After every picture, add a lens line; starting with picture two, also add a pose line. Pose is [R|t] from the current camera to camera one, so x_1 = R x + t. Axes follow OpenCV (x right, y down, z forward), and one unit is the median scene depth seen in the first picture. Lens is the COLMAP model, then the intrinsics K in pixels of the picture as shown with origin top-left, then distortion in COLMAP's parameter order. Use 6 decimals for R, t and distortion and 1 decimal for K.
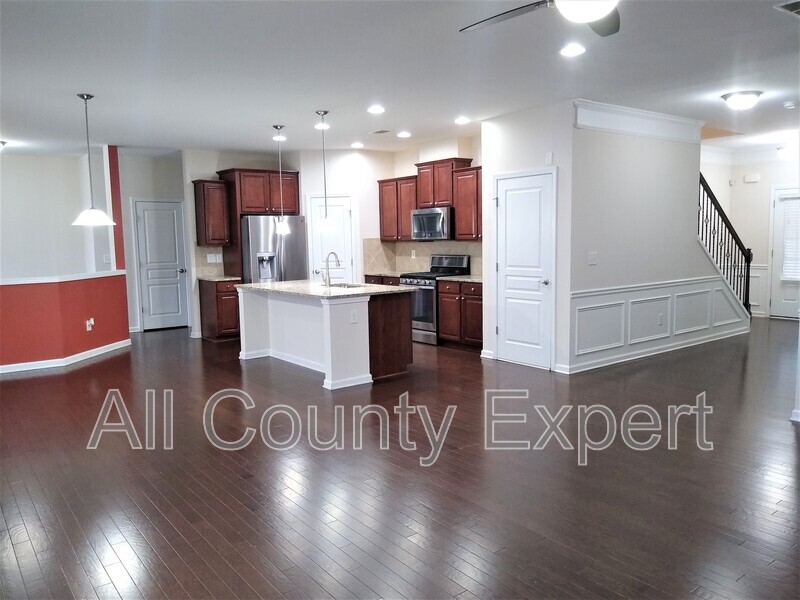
lens RADIAL K [[619.8, 0, 400.0], [0, 619.8, 300.0], [0, 0, 1]] dist [0.097575, -0.170756]
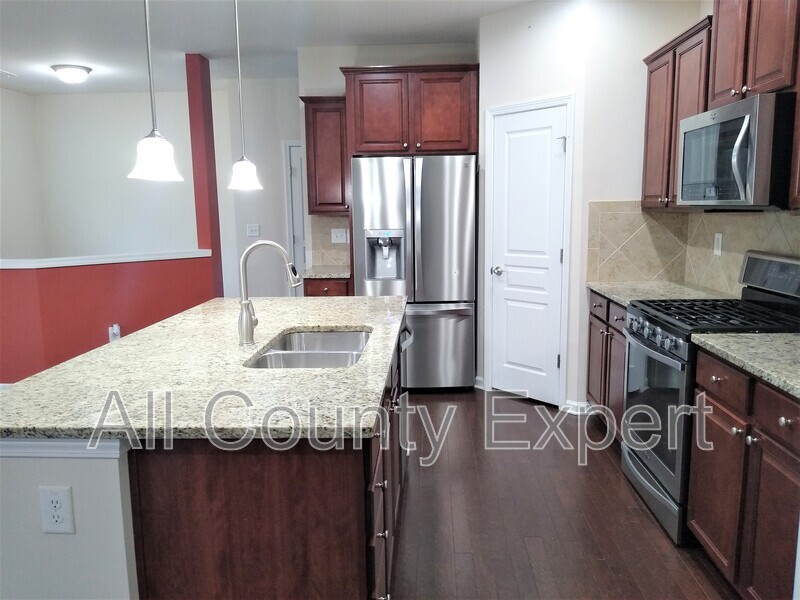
lens RADIAL K [[619.8, 0, 400.0], [0, 619.8, 300.0], [0, 0, 1]] dist [0.097575, -0.170756]
pose [[0.759993, 0.105521, -0.641309, 0.131232], [-0.068008, 0.994227, 0.082997, -0.062052], [0.646364, -0.019463, 0.762781, 0.615270]]
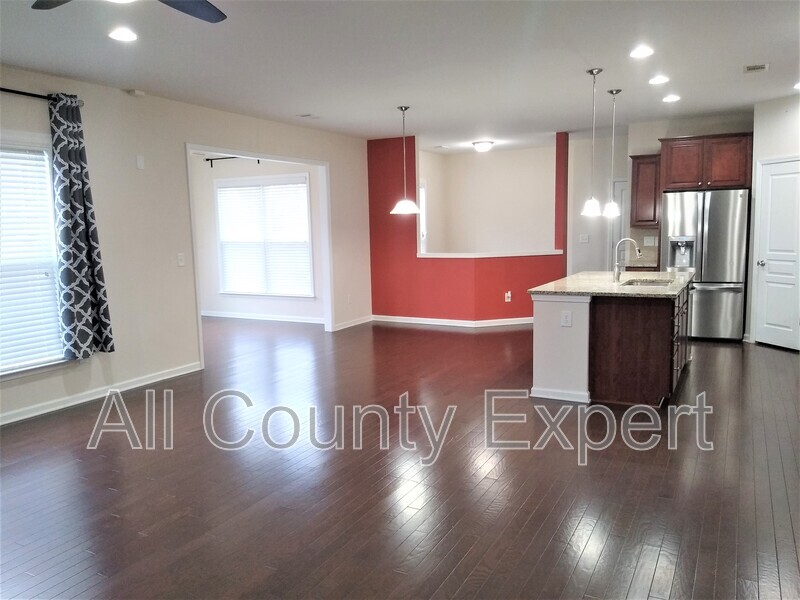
lens RADIAL K [[619.8, 0, 400.0], [0, 619.8, 300.0], [0, 0, 1]] dist [0.097575, -0.170756]
pose [[0.407305, 0.117903, -0.905650, 0.404406], [-0.080029, 0.992425, 0.093208, -0.039864], [0.909779, 0.034514, 0.413656, 0.309625]]
